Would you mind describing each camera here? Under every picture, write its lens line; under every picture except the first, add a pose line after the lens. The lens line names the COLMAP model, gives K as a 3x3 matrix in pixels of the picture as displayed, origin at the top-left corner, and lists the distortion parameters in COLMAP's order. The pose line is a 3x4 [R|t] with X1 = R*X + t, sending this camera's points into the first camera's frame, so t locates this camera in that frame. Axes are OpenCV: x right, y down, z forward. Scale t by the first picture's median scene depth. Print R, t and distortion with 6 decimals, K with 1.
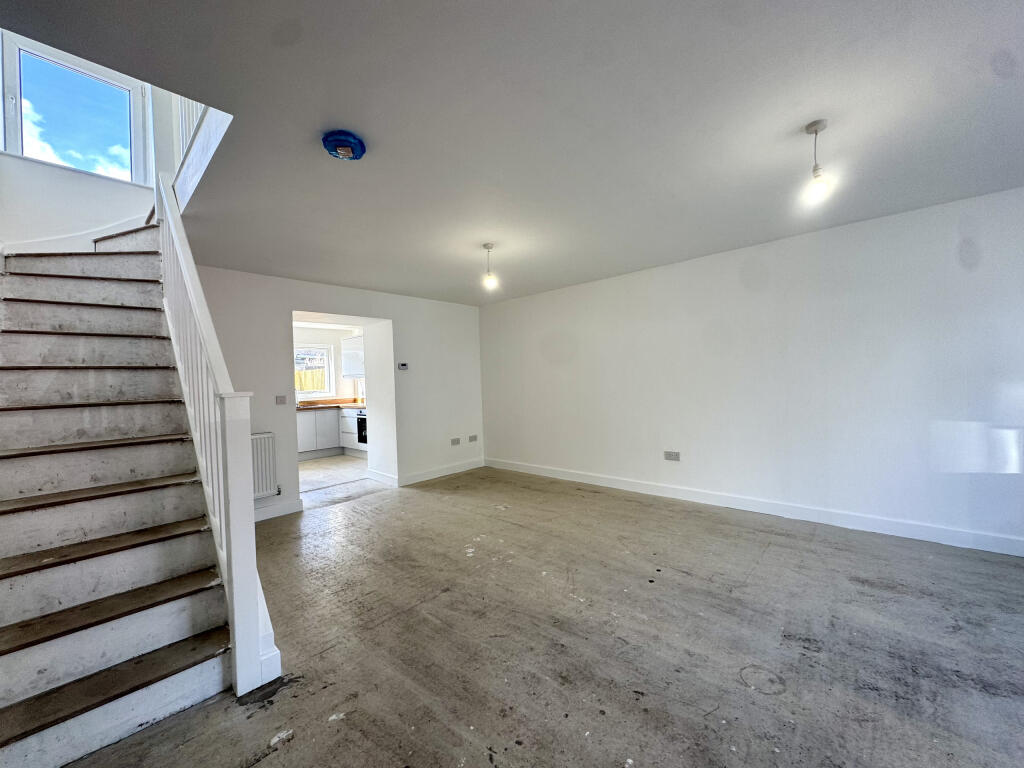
lens RADIAL K [[407.4, 0, 509.4], [0, 407.4, 385.7], [0, 0, 1]] dist [-0.003473, -0.000723]
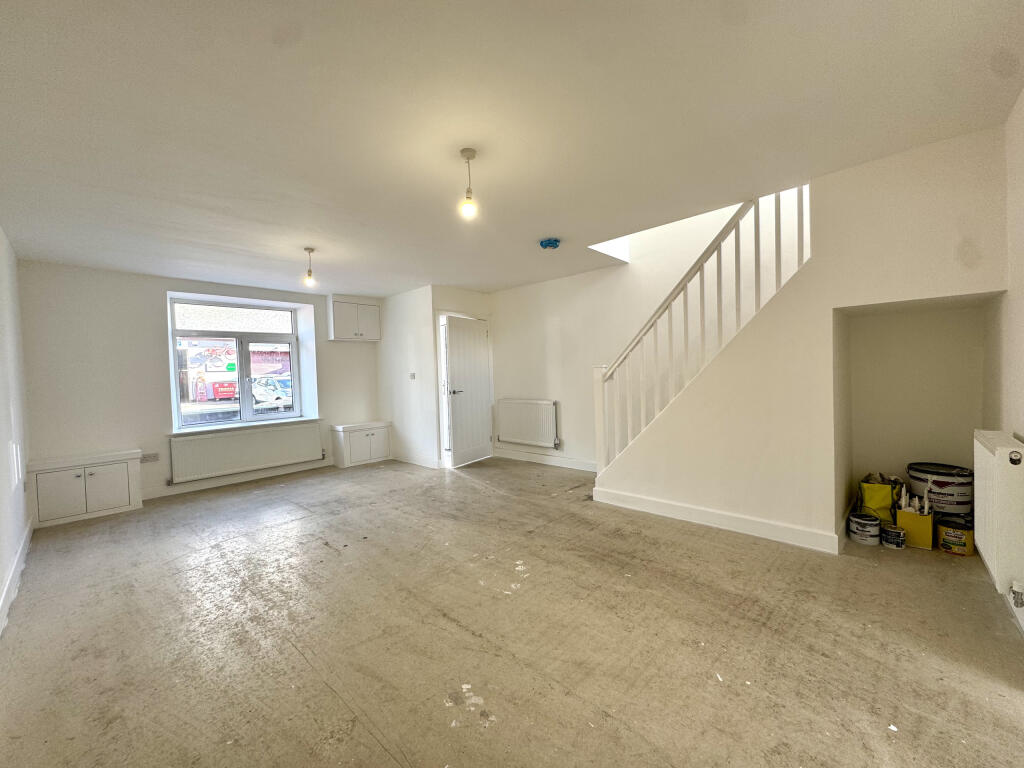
lens RADIAL K [[407.4, 0, 513.6], [0, 407.4, 384.7], [0, 0, 1]] dist [-0.003473, -0.000723]
pose [[-0.997599, 0.069091, -0.004772, -0.114284], [0.068821, 0.996691, 0.043261, -0.005891], [0.007745, 0.042829, -0.999052, 1.985468]]
